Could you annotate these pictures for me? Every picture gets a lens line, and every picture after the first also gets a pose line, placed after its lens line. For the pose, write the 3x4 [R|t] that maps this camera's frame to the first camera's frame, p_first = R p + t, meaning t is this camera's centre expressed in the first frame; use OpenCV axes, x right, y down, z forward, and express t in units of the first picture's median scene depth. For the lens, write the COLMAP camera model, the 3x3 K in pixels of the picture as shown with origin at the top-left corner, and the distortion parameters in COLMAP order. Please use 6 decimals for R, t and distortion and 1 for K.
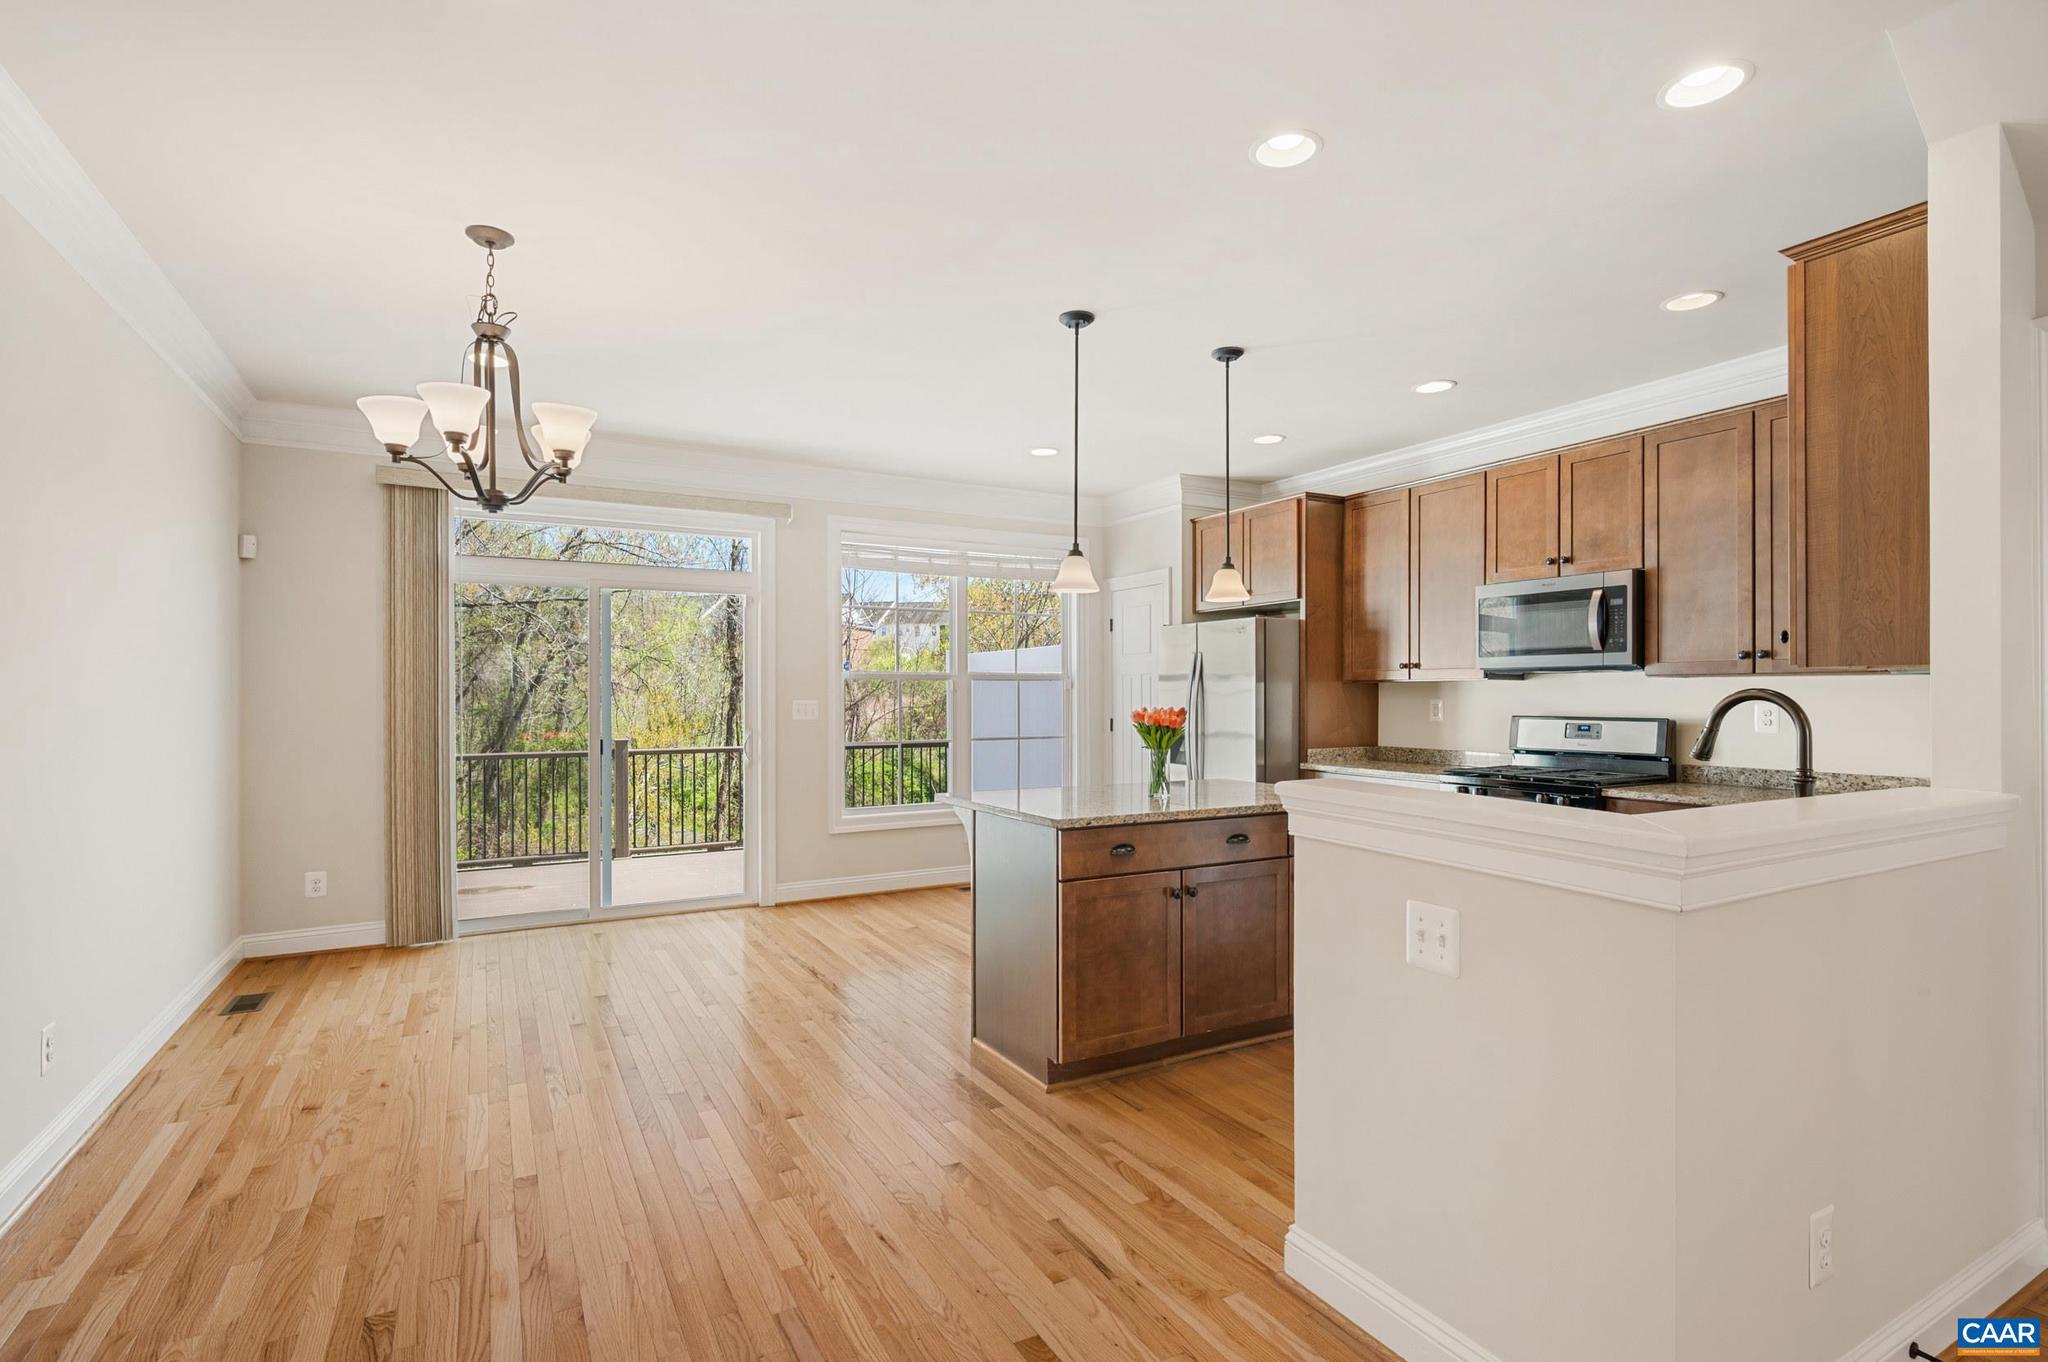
lens RADIAL K [[969.1, 0, 992.9], [0, 969.1, 690.5], [0, 0, 1]] dist [-0.005246, -0.000124]
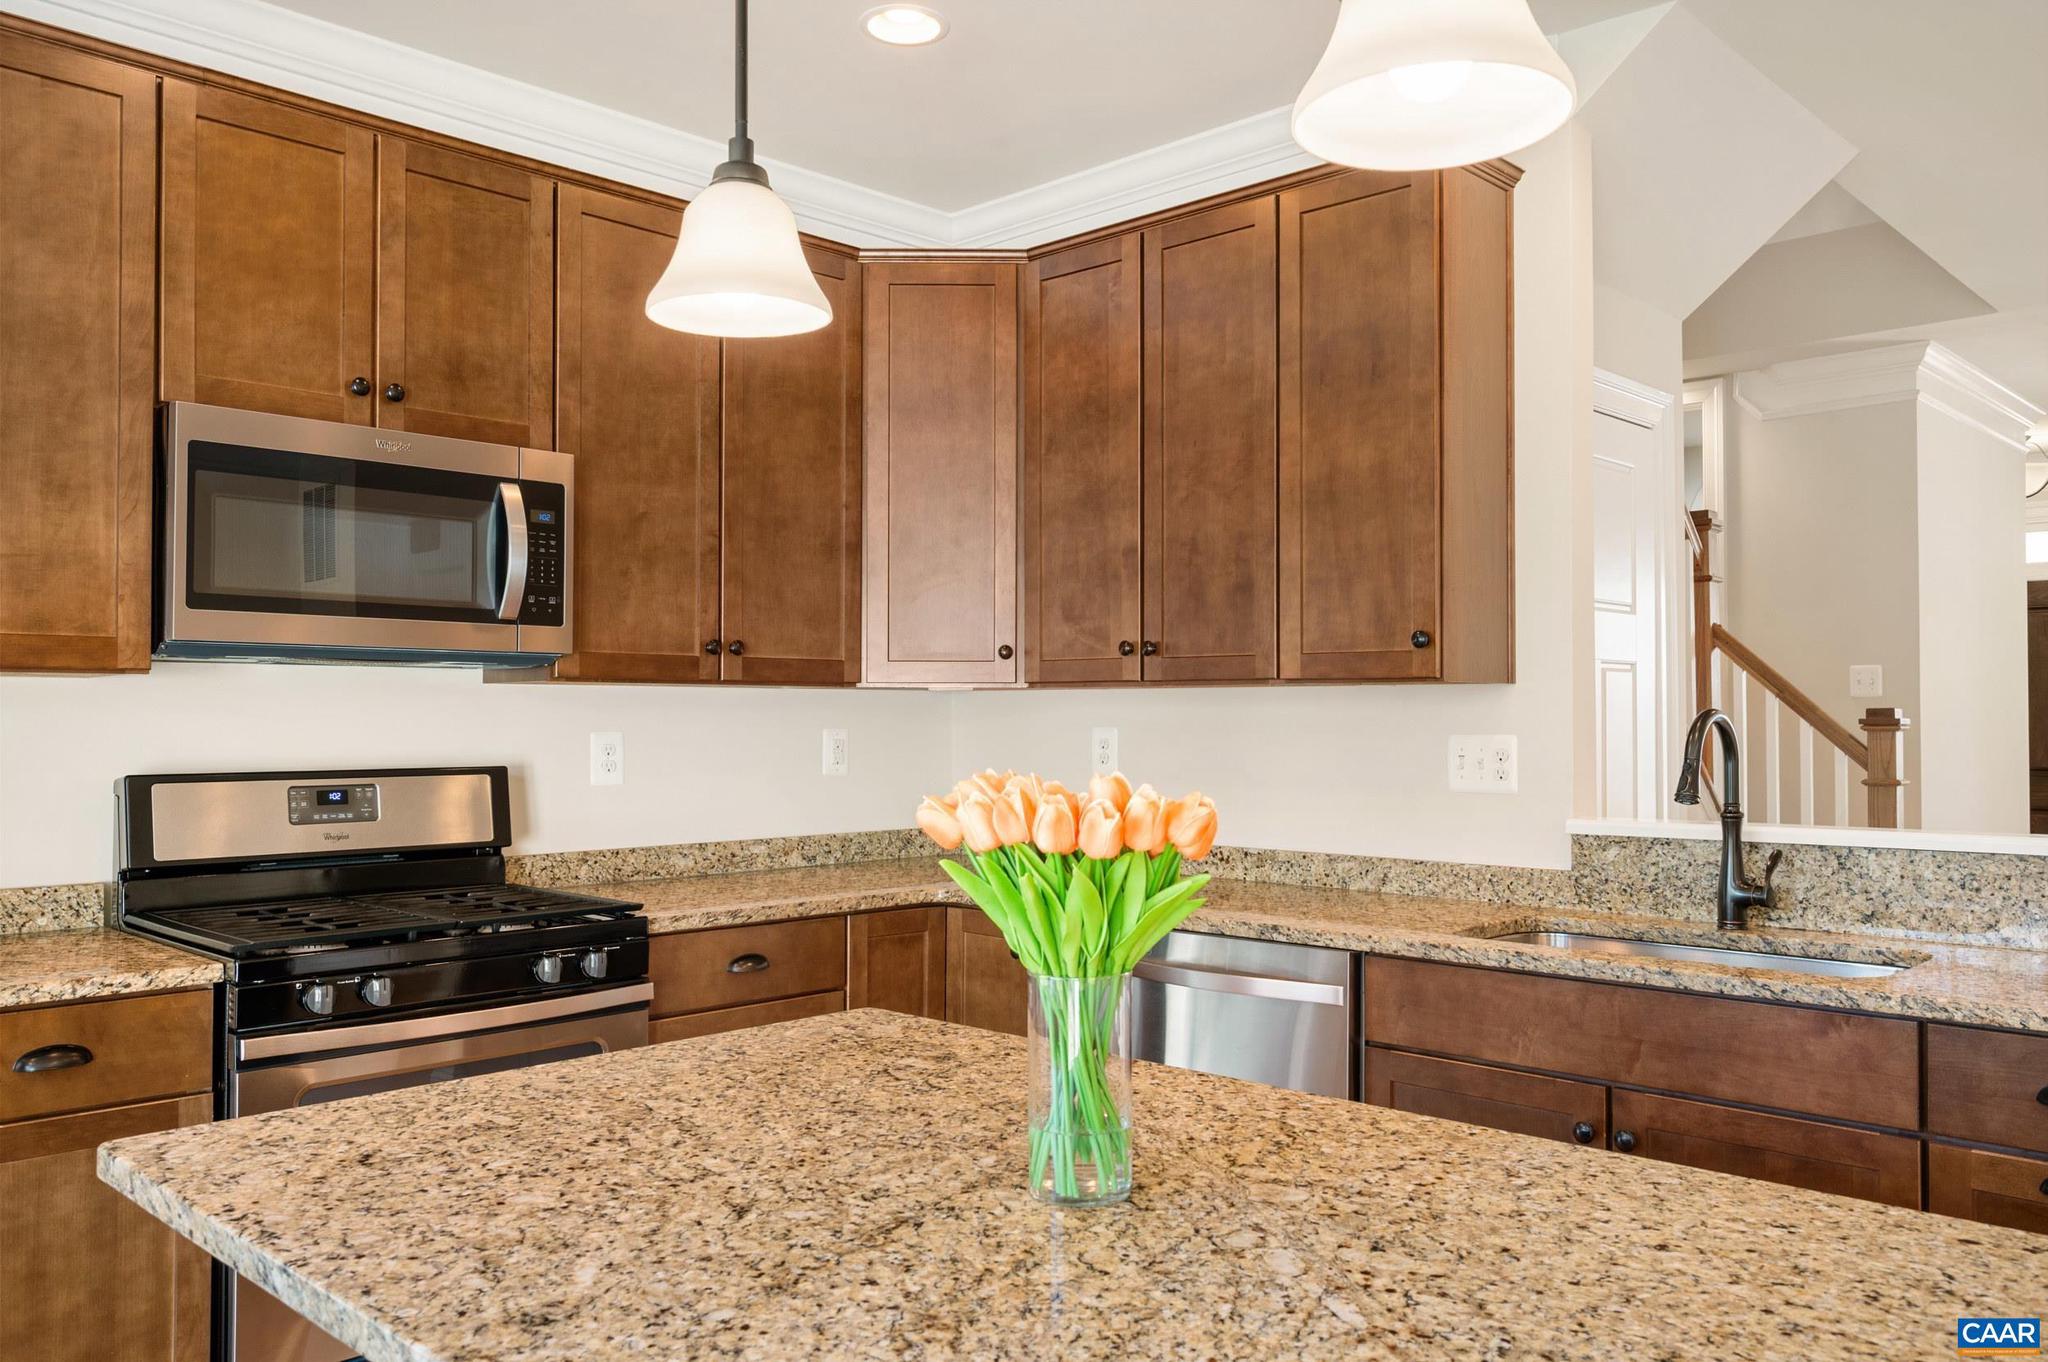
lens RADIAL K [[1567.3, 0, 1023.3], [0, 1567.3, 685.2], [0, 0, 1]] dist [-0.000078, -0.007304]
pose [[-0.318711, 0.020029, 0.947640, -0.140012], [-0.003457, 0.999745, -0.022293, 0.004898], [-0.947846, -0.010381, -0.318561, 1.026187]]
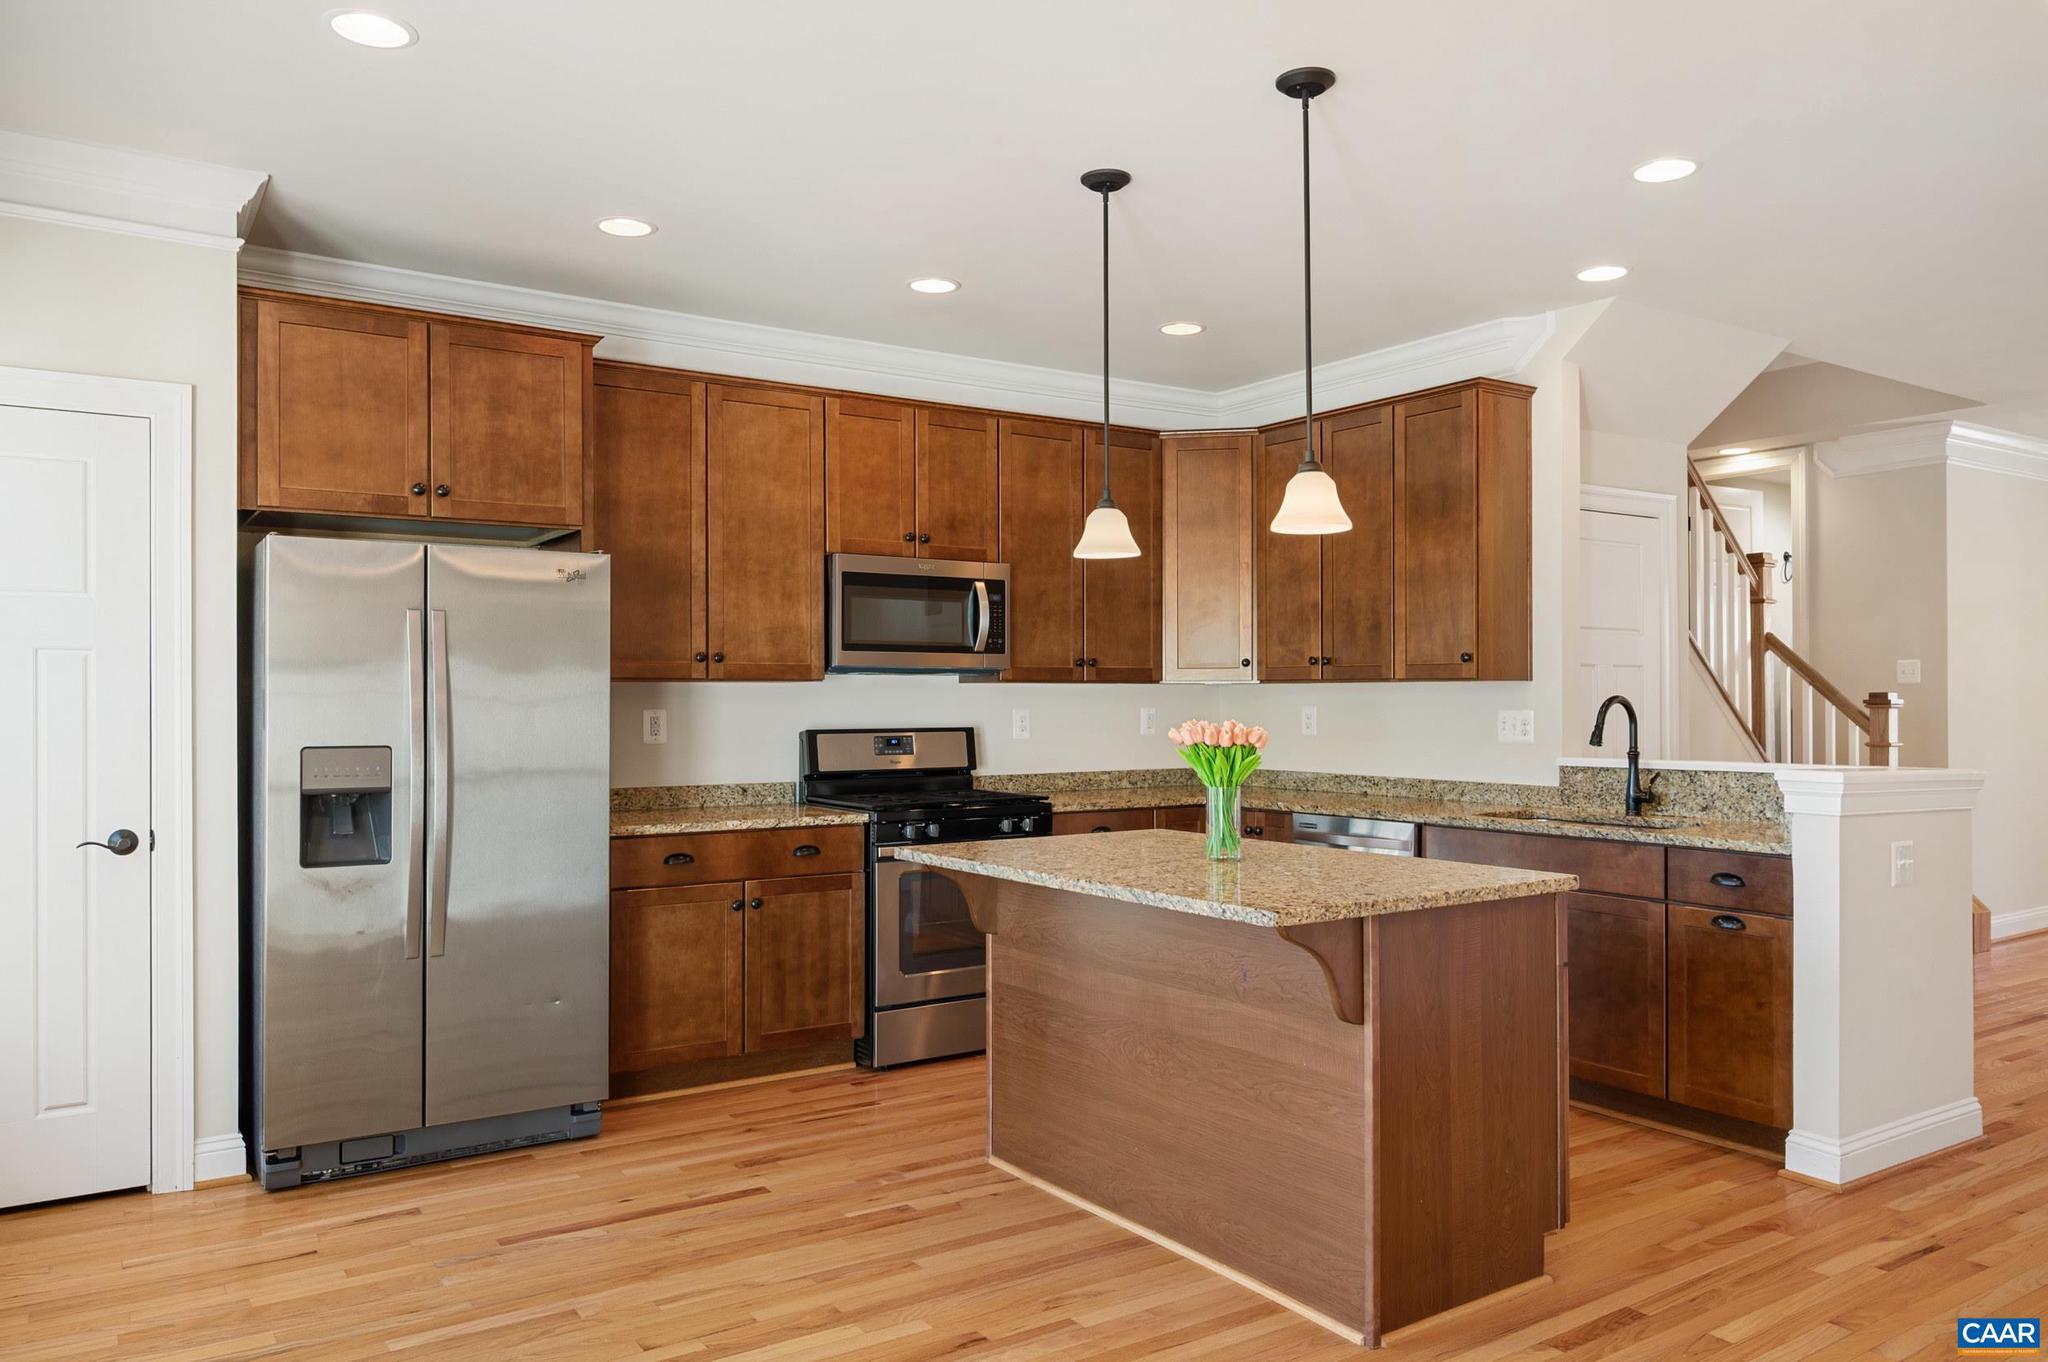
lens RADIAL K [[1462.9, 0, 1021.8], [0, 1462.9, 689.7], [0, 0, 1]] dist [-0.006230, 0.002050]
pose [[-0.112883, 0.007301, 0.993581, -0.707927], [-0.001299, 0.999971, -0.007495, 0.003705], [-0.993607, -0.002136, -0.112870, 1.134882]]
